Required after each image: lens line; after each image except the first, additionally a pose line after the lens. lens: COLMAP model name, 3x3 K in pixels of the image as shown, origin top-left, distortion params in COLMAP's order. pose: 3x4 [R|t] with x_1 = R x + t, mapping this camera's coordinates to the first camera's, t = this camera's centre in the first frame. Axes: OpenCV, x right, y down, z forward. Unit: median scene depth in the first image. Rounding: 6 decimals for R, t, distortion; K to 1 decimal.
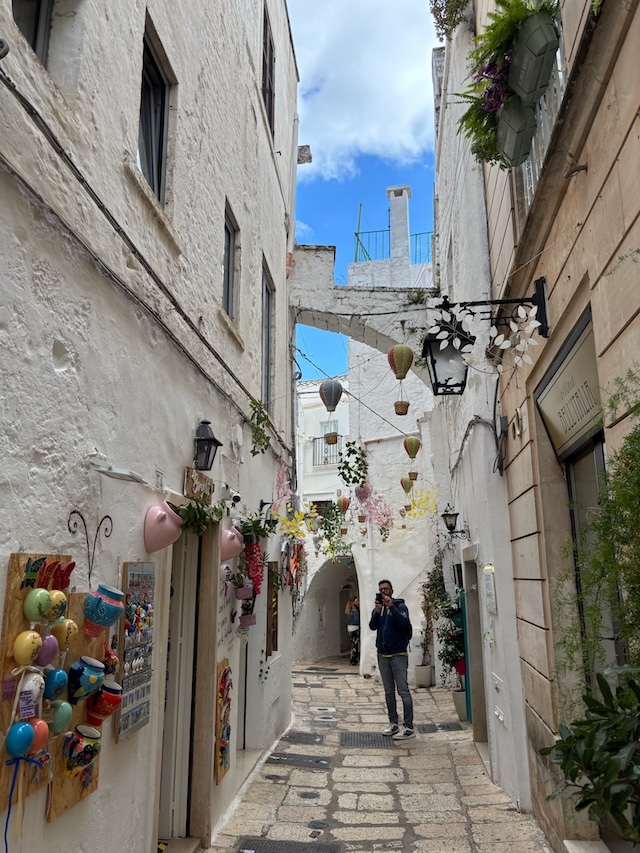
lens RADIAL K [[625.3, 0, 320.0], [0, 625.3, 426.5], [0, 0, 1]] dist [0.074023, -0.105474]
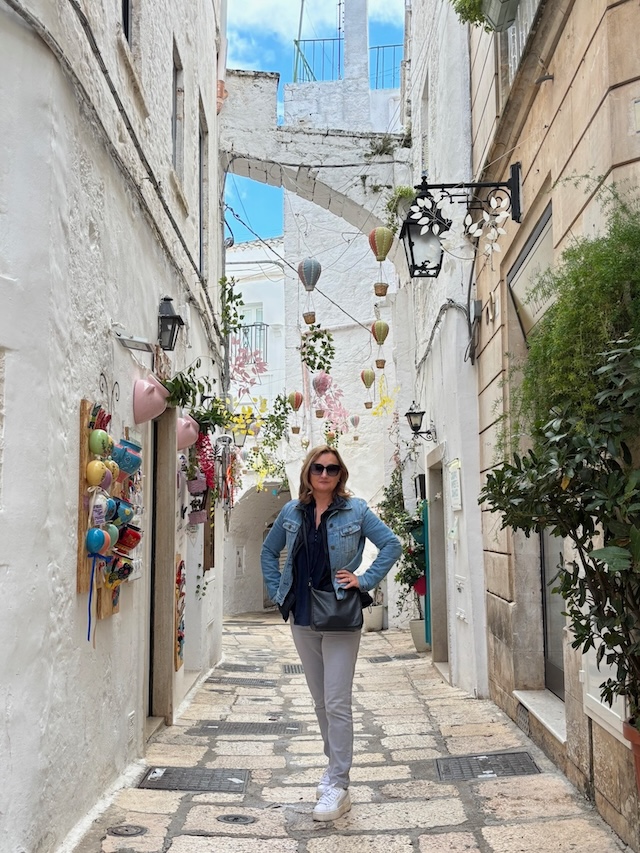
lens RADIAL K [[939.3, 0, 320.0], [0, 939.3, 426.5], [0, 0, 1]] dist [0.202025, -0.662815]
pose [[0.993752, 0.008495, 0.111290, -0.099928], [-0.021611, 0.992875, 0.117186, 0.010674], [-0.109501, -0.118859, 0.986855, -0.399079]]
